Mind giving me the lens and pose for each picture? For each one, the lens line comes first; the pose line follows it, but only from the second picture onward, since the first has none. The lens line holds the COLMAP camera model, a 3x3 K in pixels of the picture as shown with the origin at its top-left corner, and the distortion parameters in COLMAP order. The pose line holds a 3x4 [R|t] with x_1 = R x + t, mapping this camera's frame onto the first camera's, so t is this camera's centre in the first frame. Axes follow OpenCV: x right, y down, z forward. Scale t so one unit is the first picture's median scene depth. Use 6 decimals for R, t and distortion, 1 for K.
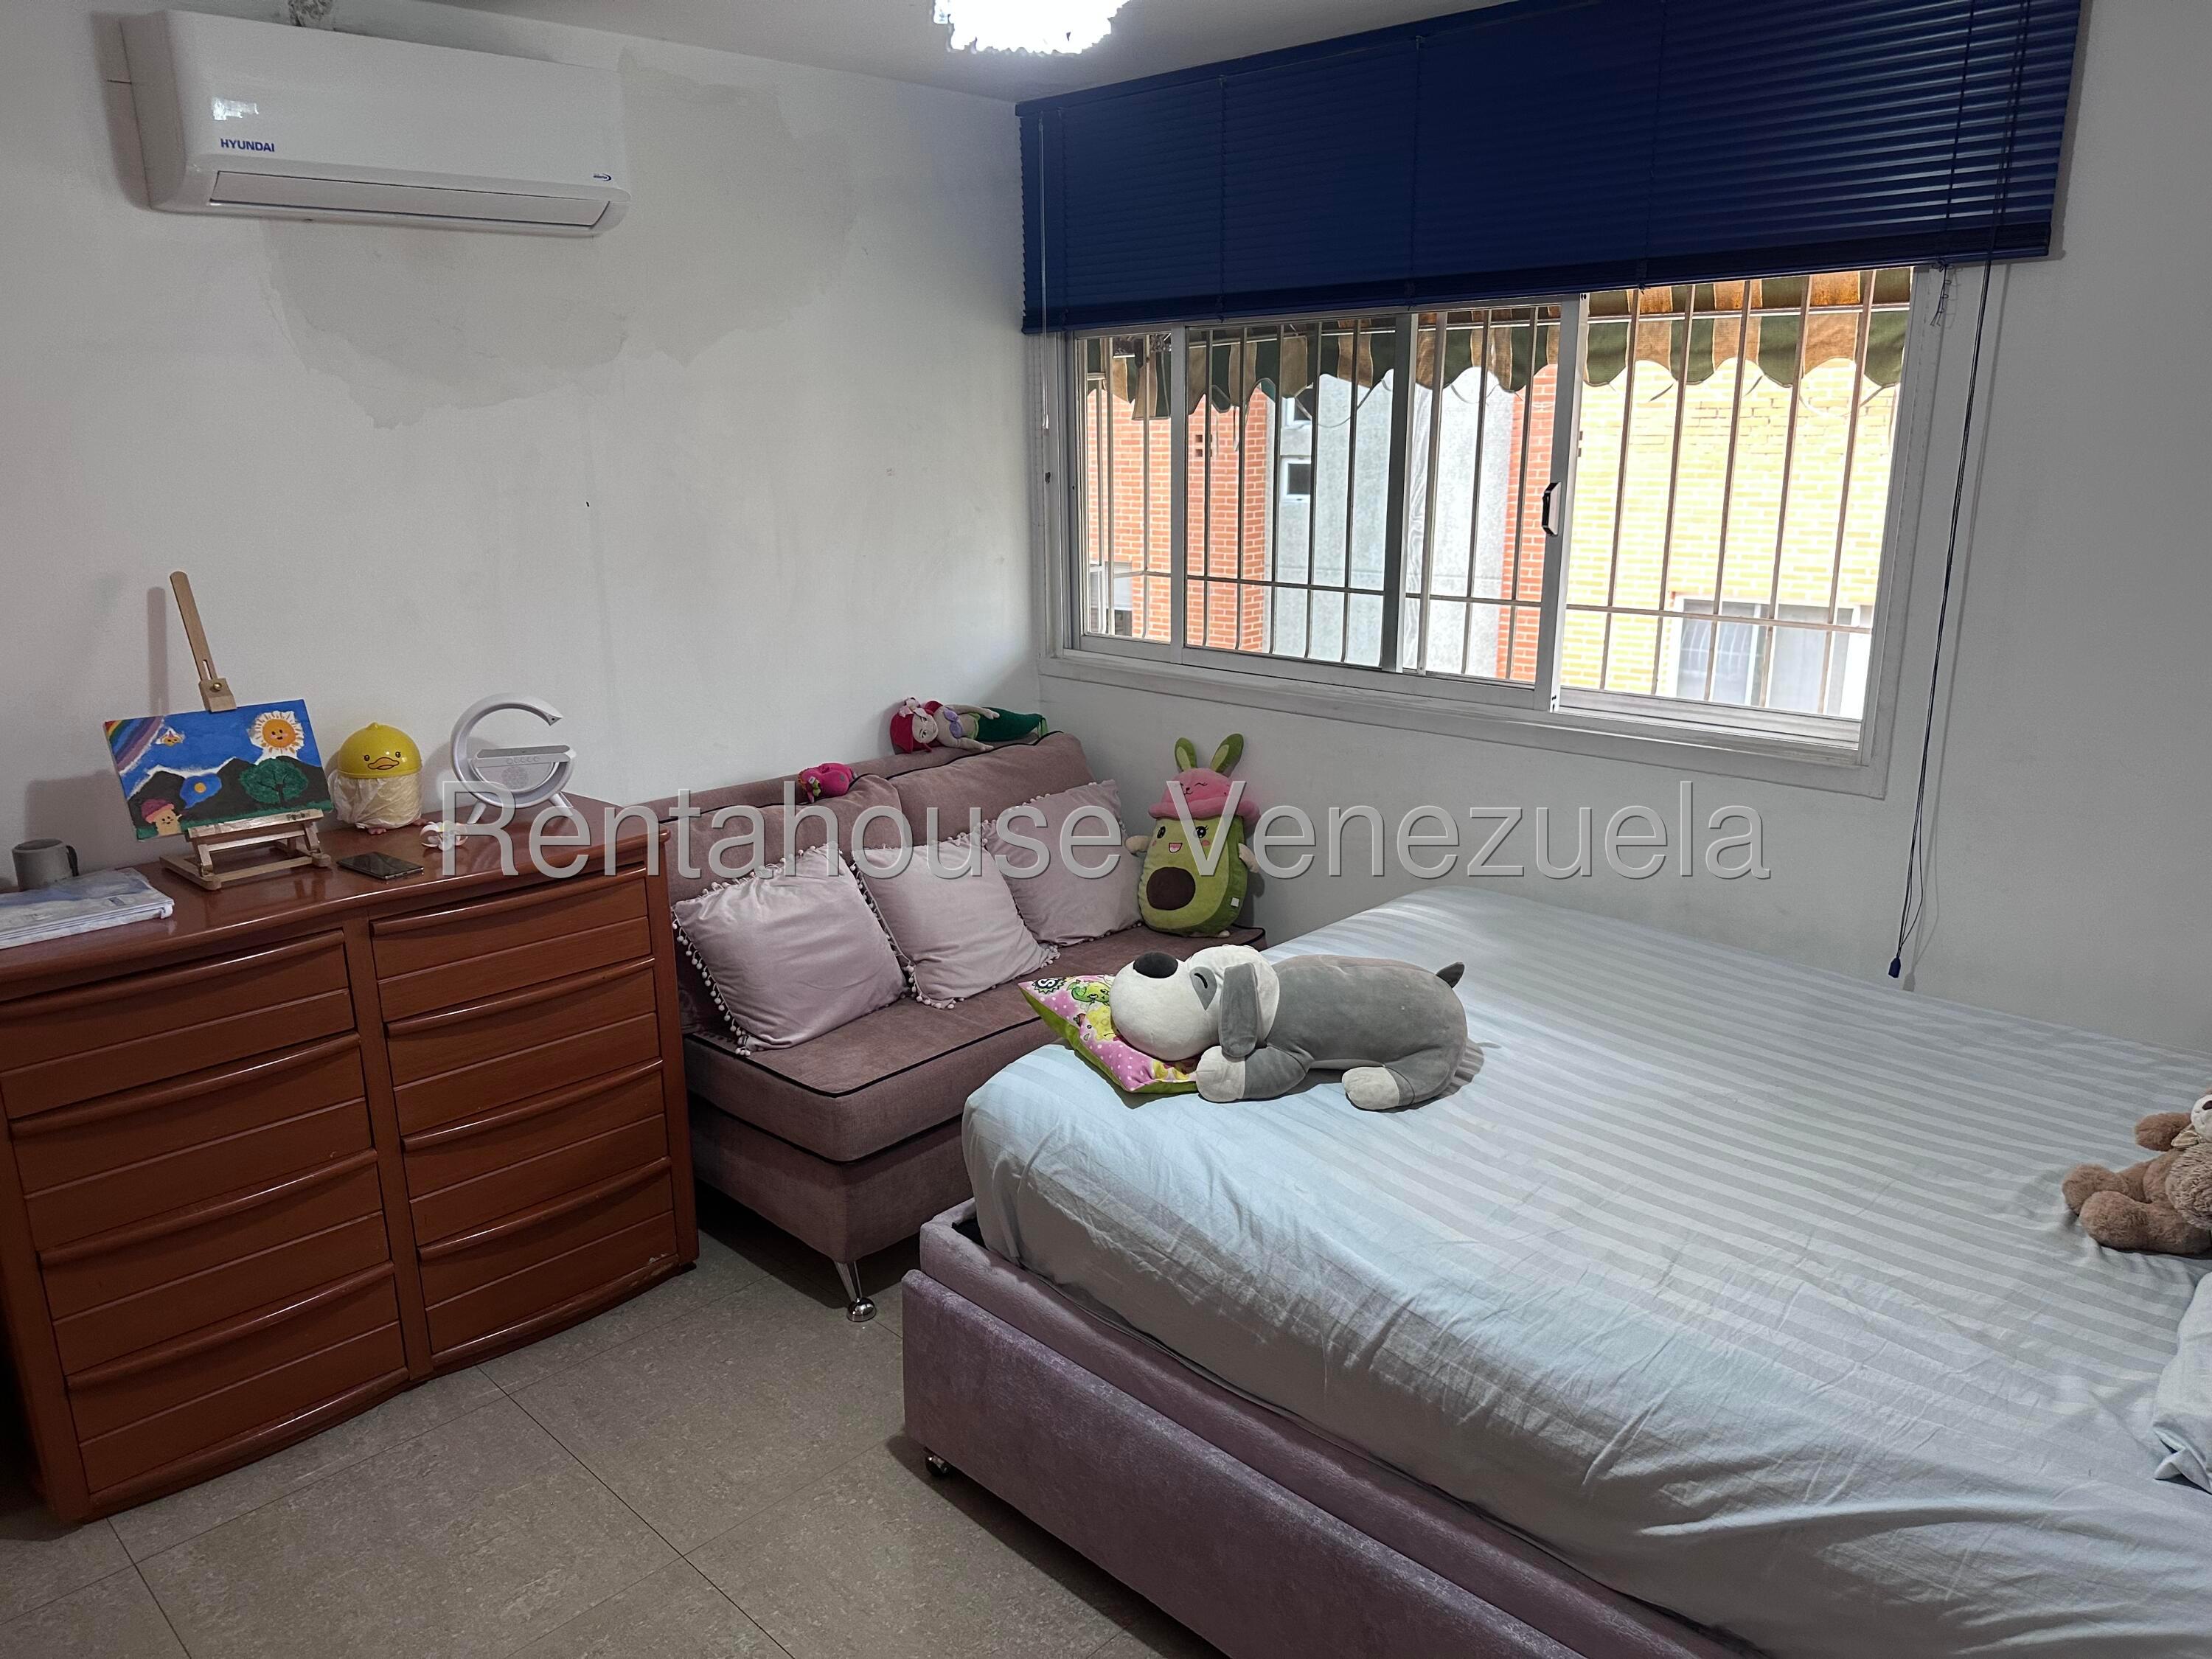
lens RADIAL K [[1550.8, 0, 1114.3], [0, 1550.8, 830.9], [0, 0, 1]] dist [0.069900, -0.085791]
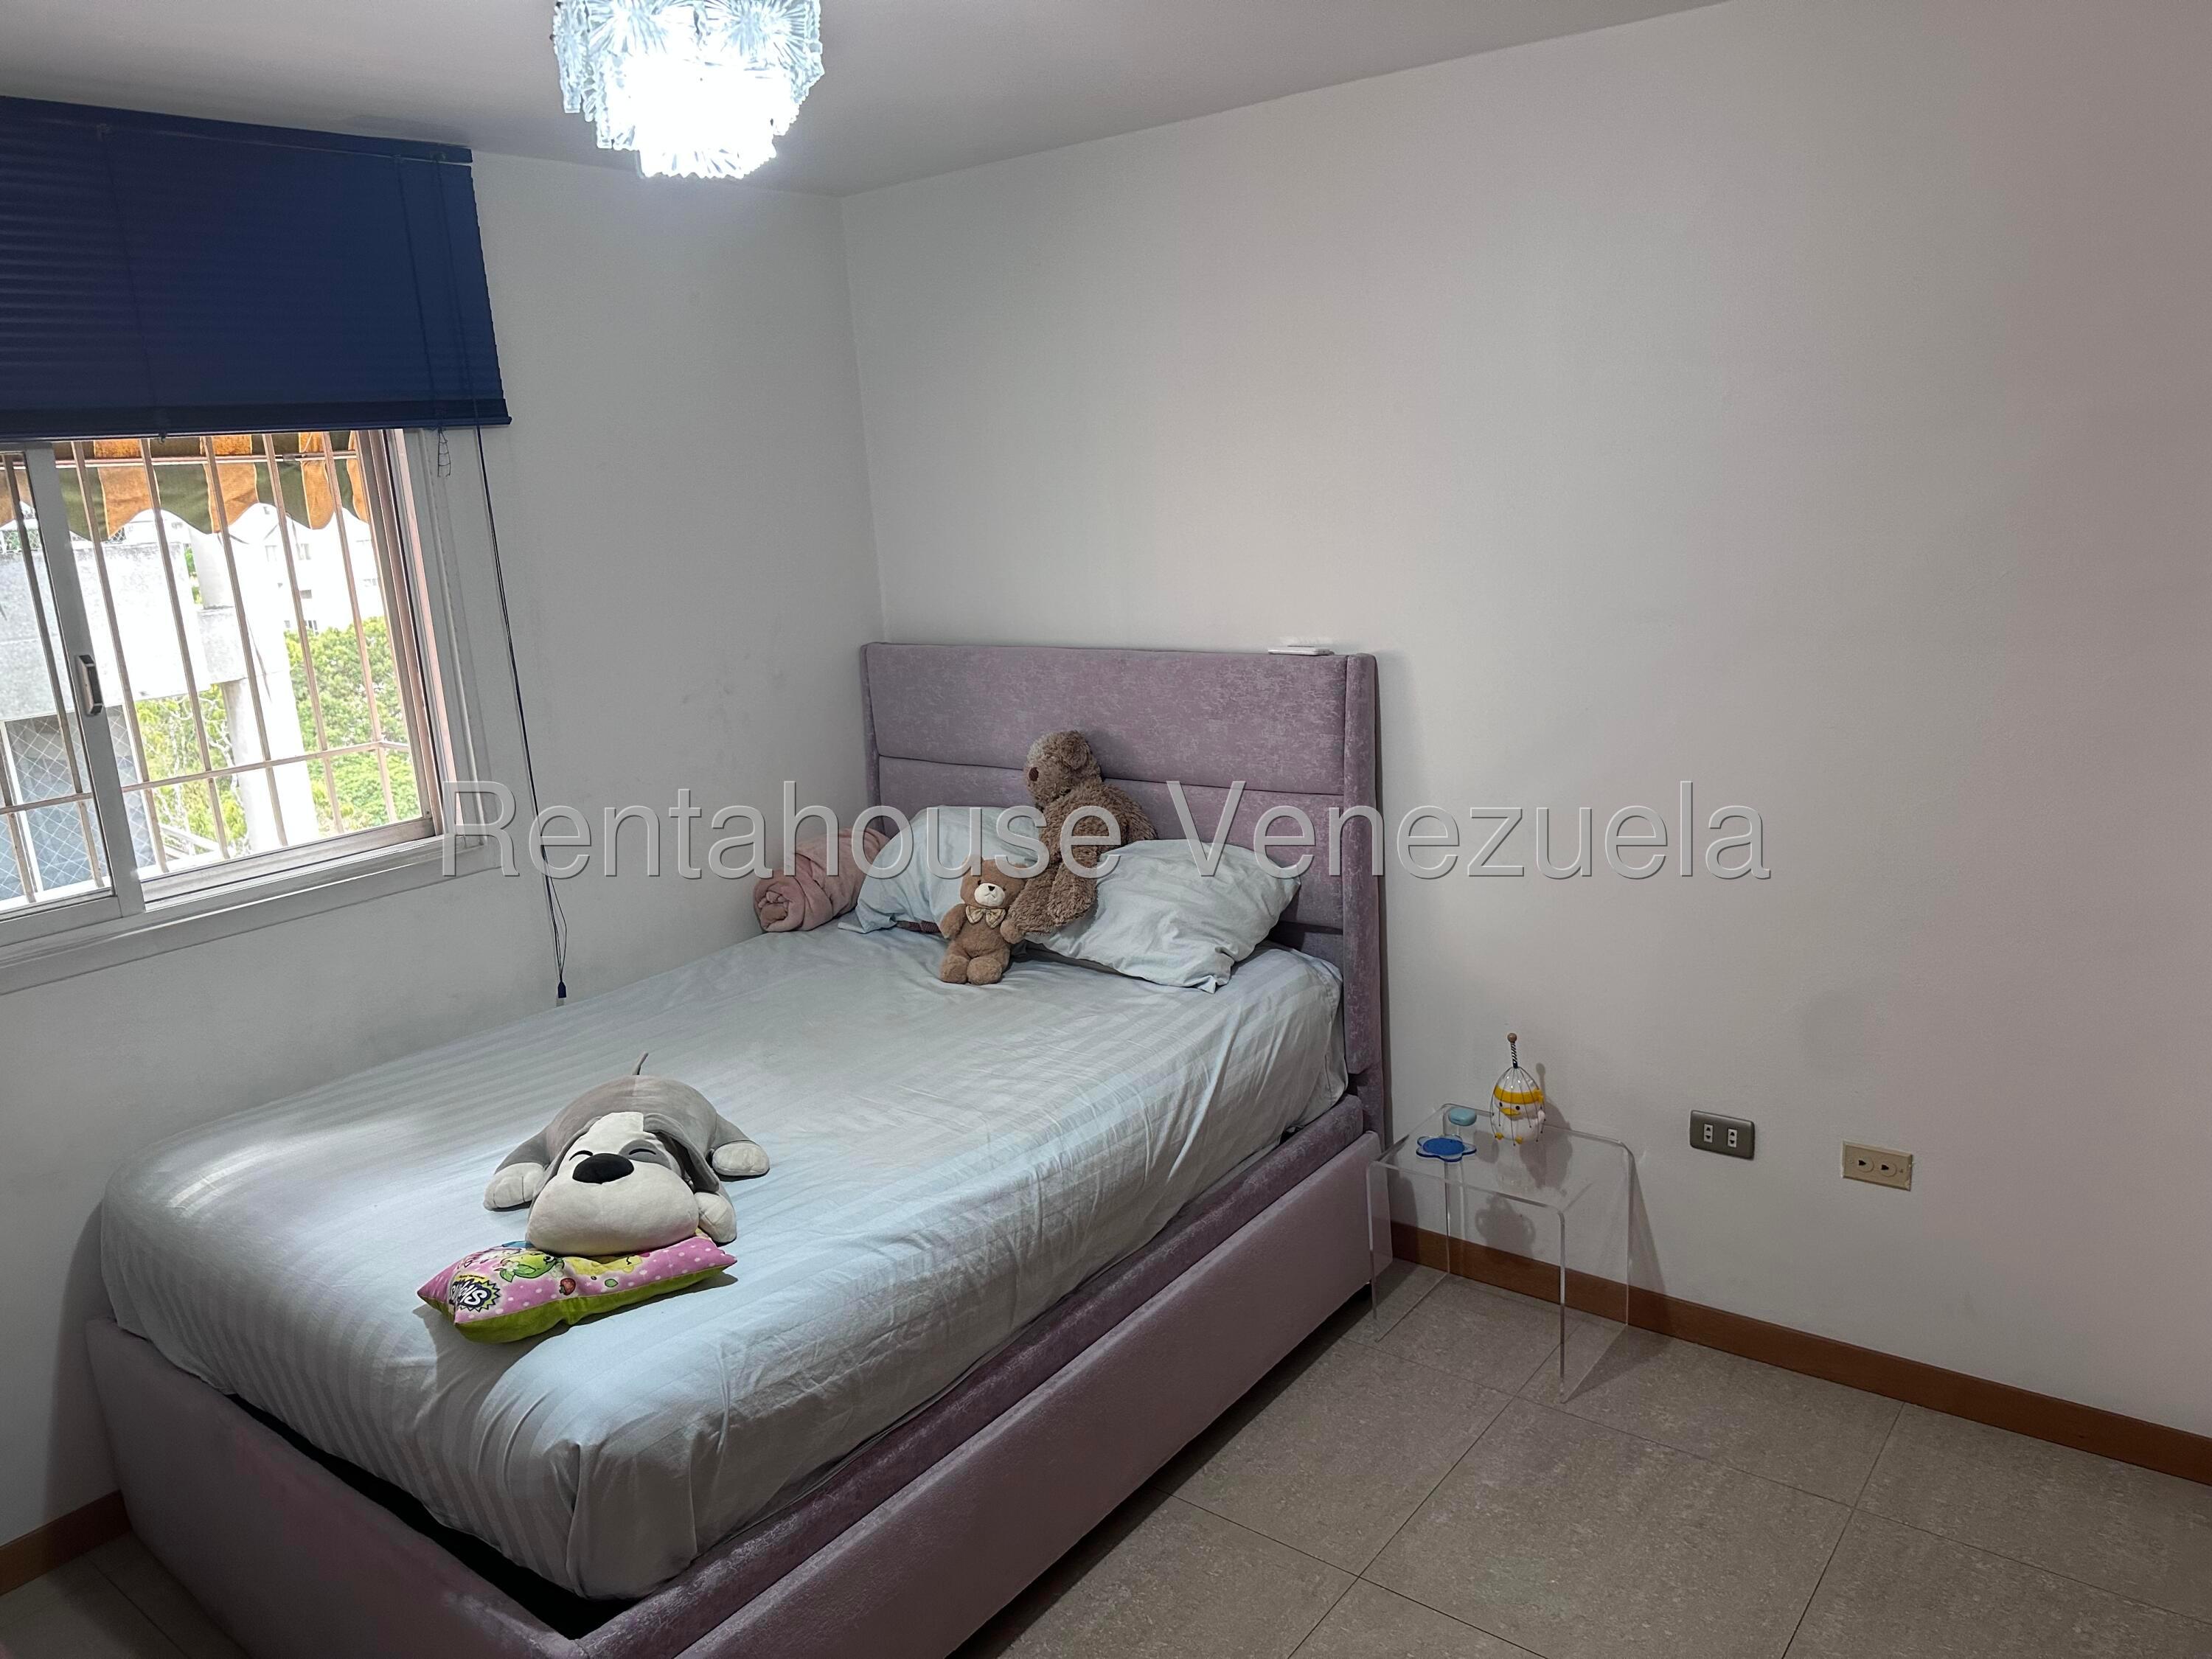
lens RADIAL K [[1550.8, 0, 1114.3], [0, 1550.8, 830.9], [0, 0, 1]] dist [0.069900, -0.085791]
pose [[-0.130338, -0.198371, 0.971422, -0.799476], [0.323800, 0.917540, 0.230812, -0.188205], [-0.937105, 0.344630, -0.055358, 0.707819]]
